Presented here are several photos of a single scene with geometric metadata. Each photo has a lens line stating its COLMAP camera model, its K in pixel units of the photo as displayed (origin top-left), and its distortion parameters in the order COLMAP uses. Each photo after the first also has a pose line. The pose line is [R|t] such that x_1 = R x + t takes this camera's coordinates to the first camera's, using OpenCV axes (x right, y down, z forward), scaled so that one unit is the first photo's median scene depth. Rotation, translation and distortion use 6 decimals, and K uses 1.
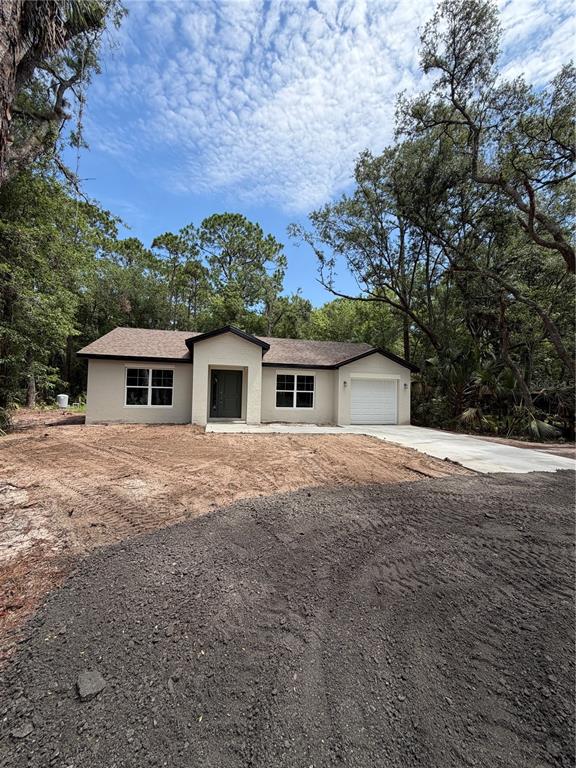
lens RADIAL K [[305.8, 0, 288.4], [0, 305.8, 382.4], [0, 0, 1]] dist [0.000803, -0.000292]
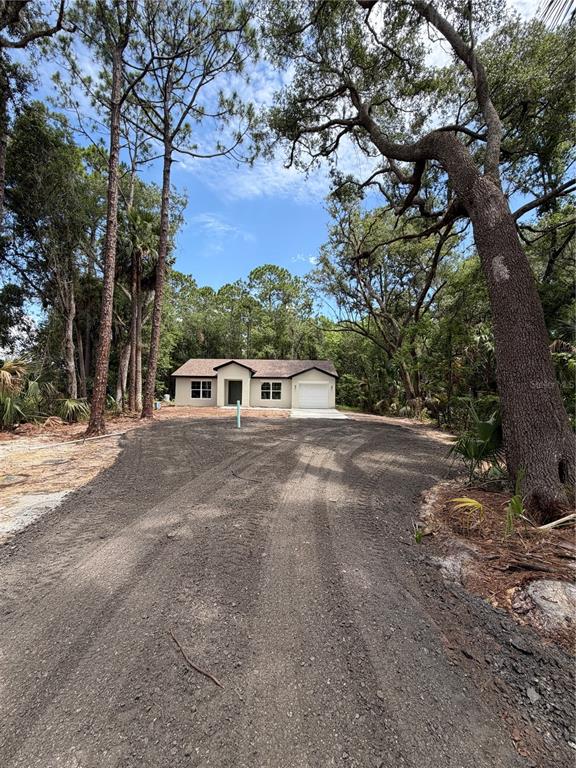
lens RADIAL K [[305.8, 0, 287.8], [0, 305.8, 385.6], [0, 0, 1]] dist [0.000803, -0.000292]
pose [[0.965375, -0.019135, -0.260165, 0.625192], [0.020663, 0.999782, 0.003138, -0.007358], [0.260048, -0.008405, 0.965559, -0.824888]]
